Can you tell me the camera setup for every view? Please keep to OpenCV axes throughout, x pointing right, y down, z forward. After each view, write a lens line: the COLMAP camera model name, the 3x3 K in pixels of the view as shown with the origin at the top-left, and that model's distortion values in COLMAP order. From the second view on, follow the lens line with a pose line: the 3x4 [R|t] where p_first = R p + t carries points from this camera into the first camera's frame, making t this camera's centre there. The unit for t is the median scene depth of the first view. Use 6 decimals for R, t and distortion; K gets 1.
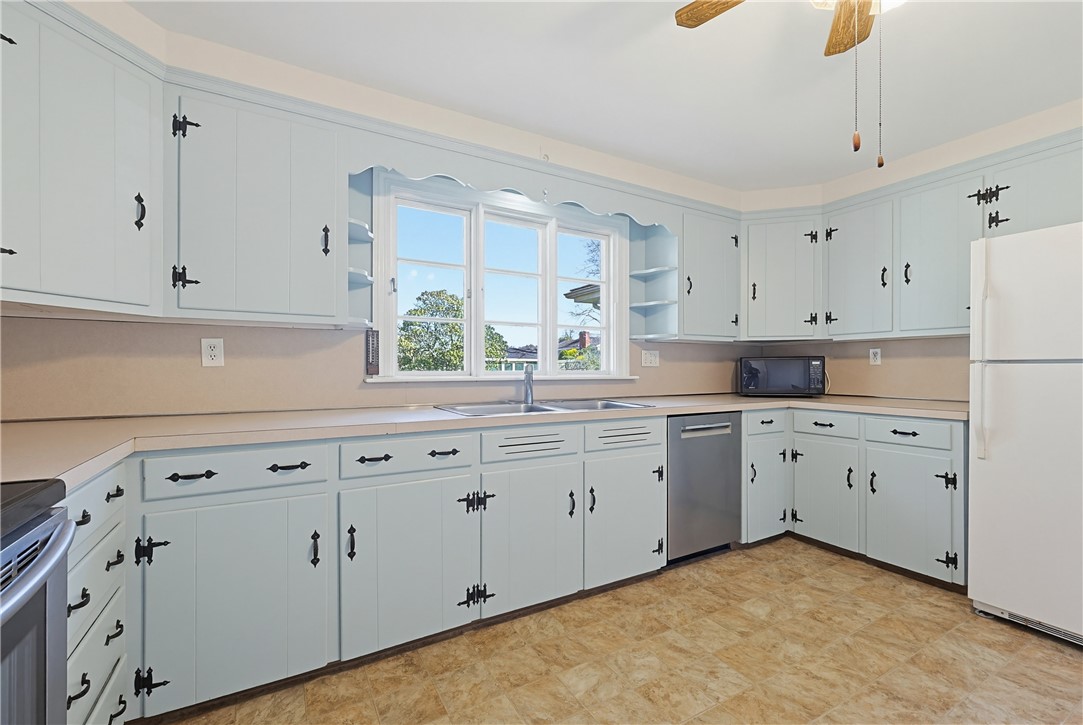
lens RADIAL K [[464.8, 0, 534.1], [0, 464.8, 369.3], [0, 0, 1]] dist [0.000790, -0.000146]
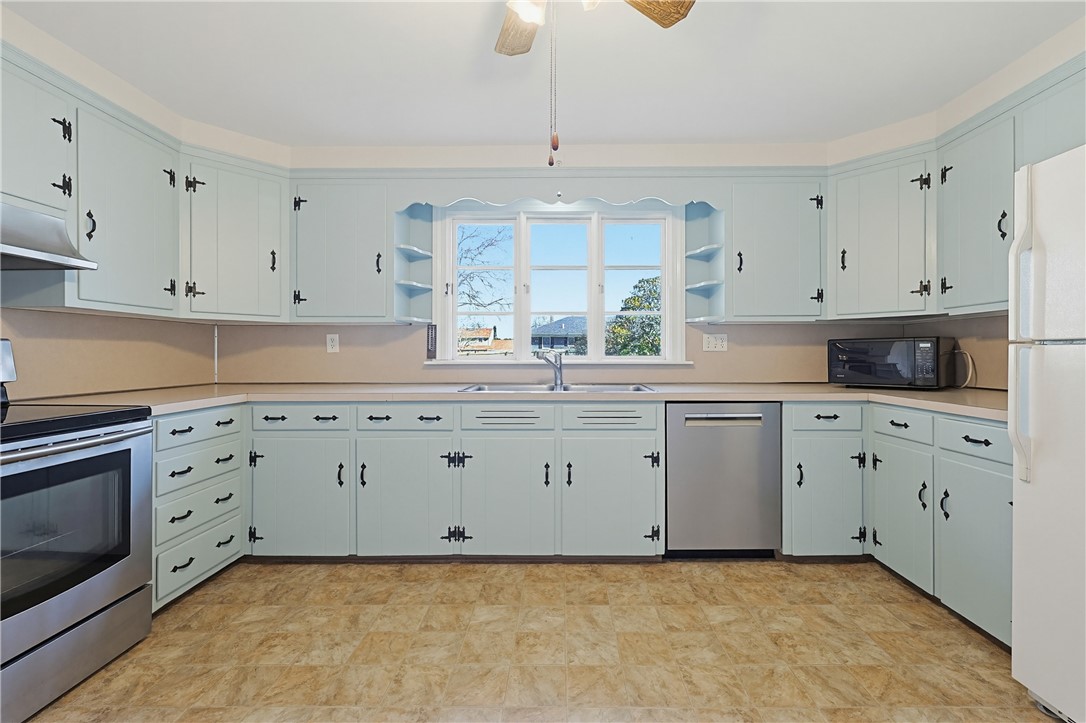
lens RADIAL K [[465.0, 0, 547.9], [0, 465.0, 353.4], [0, 0, 1]] dist [-0.000770, 0.000000]
pose [[0.864584, -0.002426, -0.502482, 0.576026], [0.000891, 0.999994, -0.003294, 0.001739], [0.502487, 0.002400, 0.864581, 0.030434]]
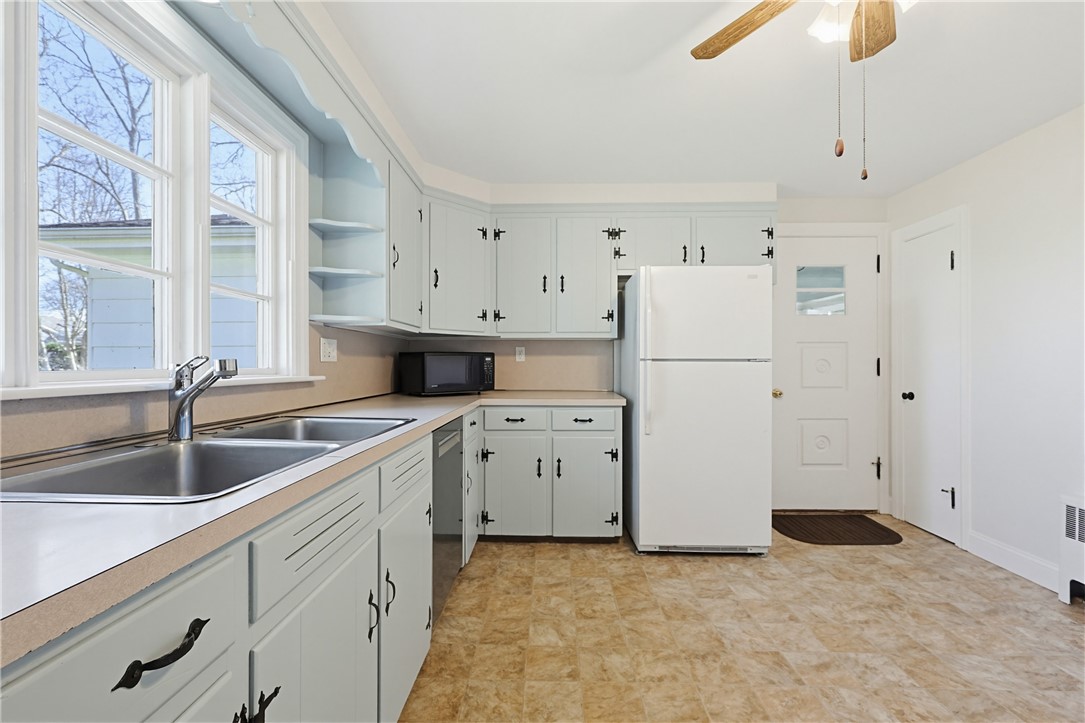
lens RADIAL K [[464.1, 0, 543.0], [0, 464.1, 363.9], [0, 0, 1]] dist [0.002152, 0.000139]
pose [[0.505783, 0.001208, 0.862660, -0.254327], [0.000643, 0.999998, -0.001777, -0.002151], [-0.862661, 0.001454, 0.505781, 0.494931]]
